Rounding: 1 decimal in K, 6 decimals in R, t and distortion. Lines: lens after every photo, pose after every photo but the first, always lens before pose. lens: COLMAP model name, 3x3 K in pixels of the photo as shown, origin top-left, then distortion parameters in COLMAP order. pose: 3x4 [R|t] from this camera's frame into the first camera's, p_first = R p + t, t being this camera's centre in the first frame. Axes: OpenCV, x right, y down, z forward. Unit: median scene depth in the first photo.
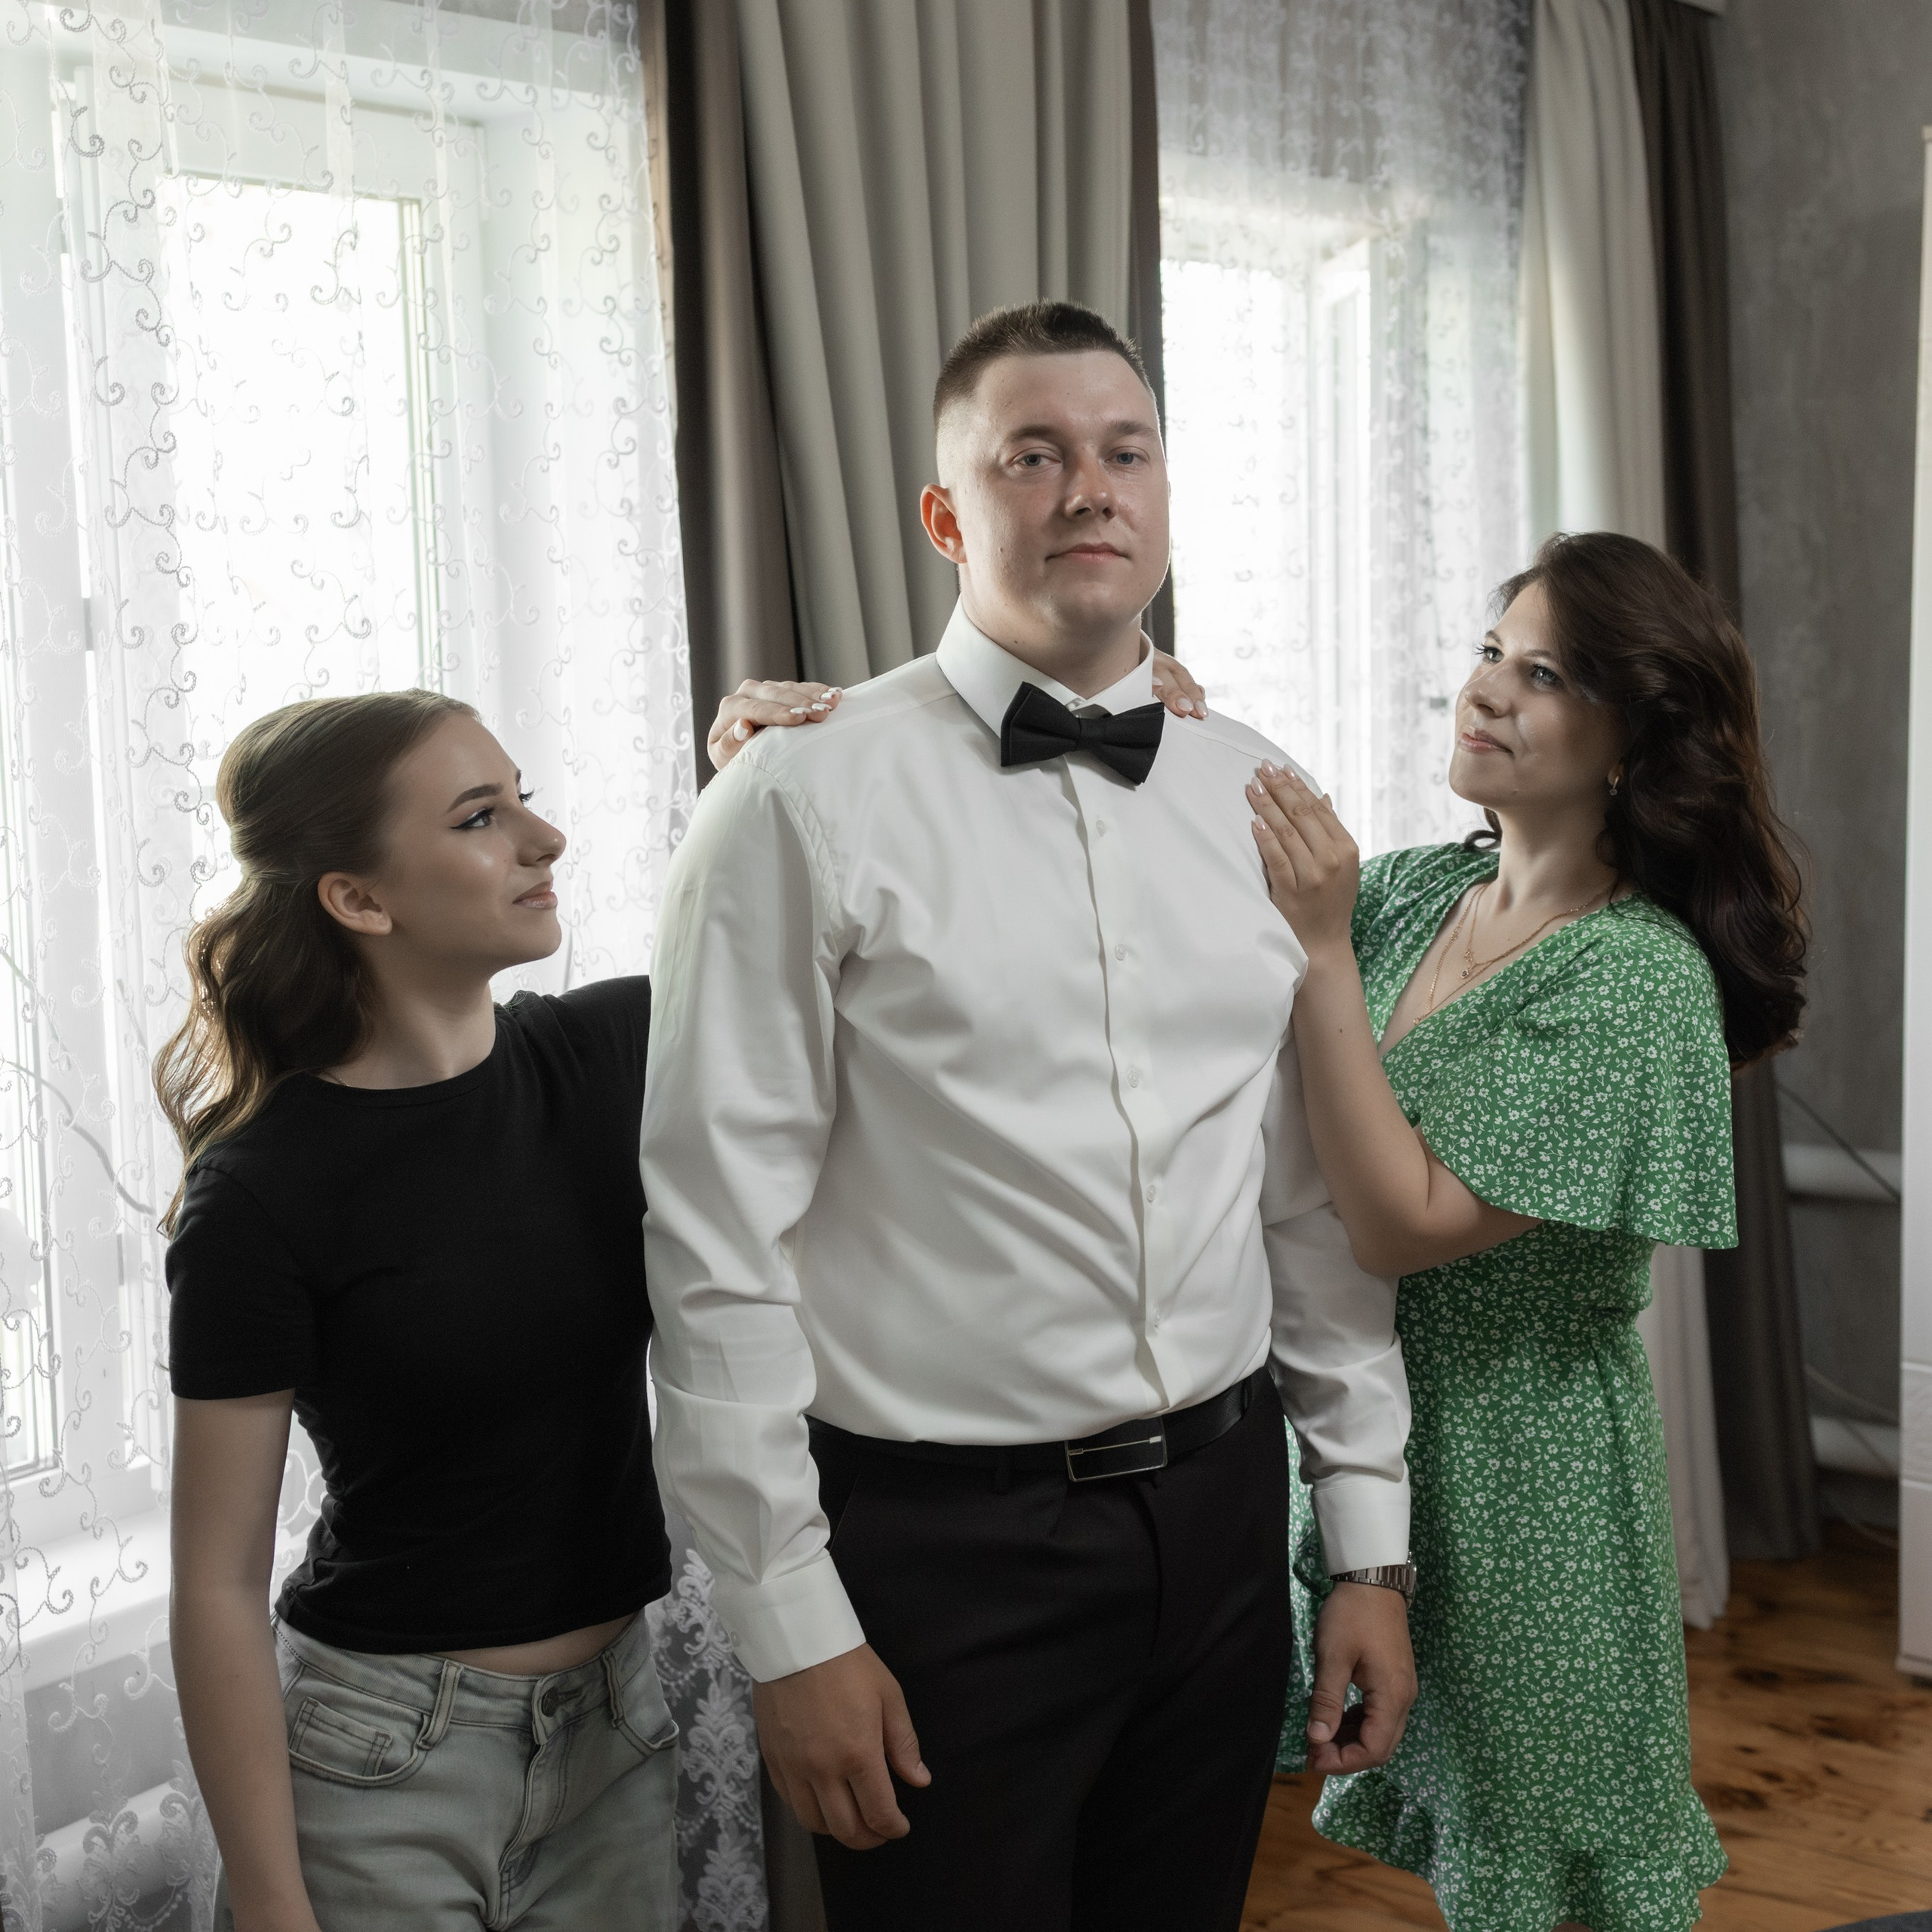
lens RADIAL K [[3066.3, 0, 962.1], [0, 3066.3, 938.2], [0, 0, 1]] dist [0.025998, 0.032301]
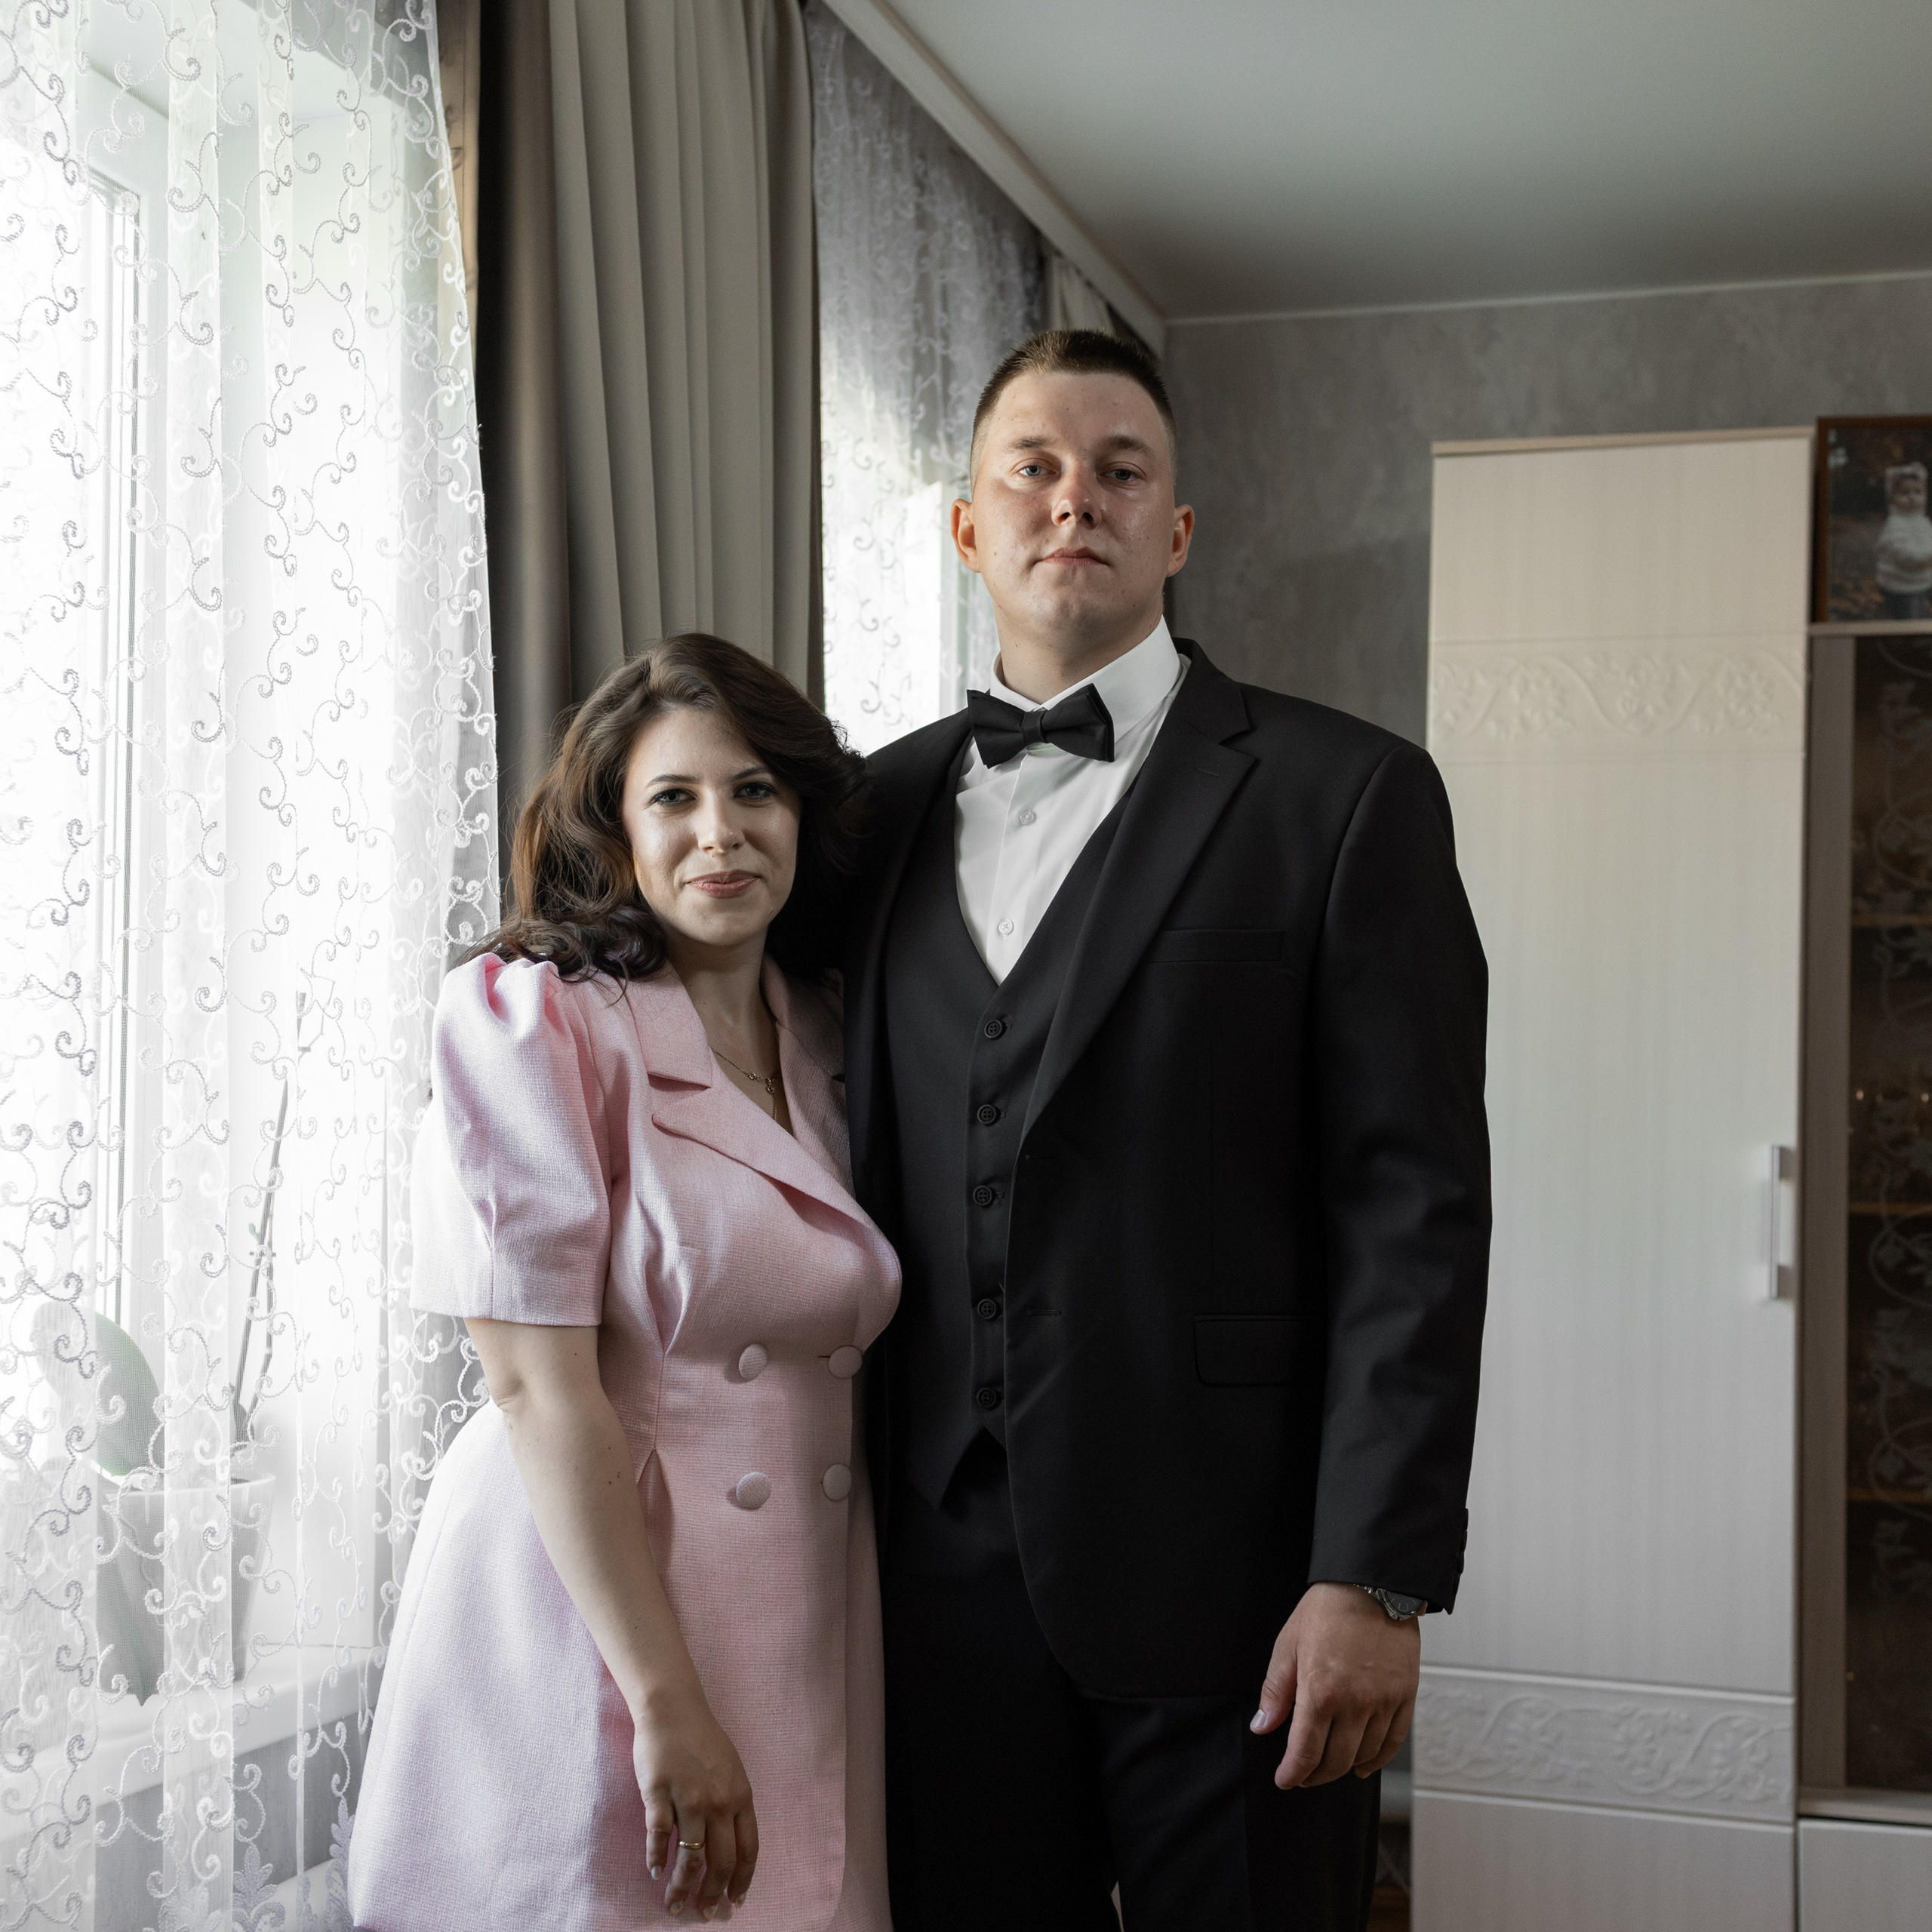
lens RADIAL K [[3060.5, 0, 997.3], [0, 3060.5, 1023.0], [0, 0, 1]] dist [0.081543, -0.211167]
pose [[0.938749, 0.048380, 0.341189, -0.176198], [0.002823, 0.988983, -0.148001, 0.086148], [-0.344590, 0.139899, 0.928270, 0.117359]]
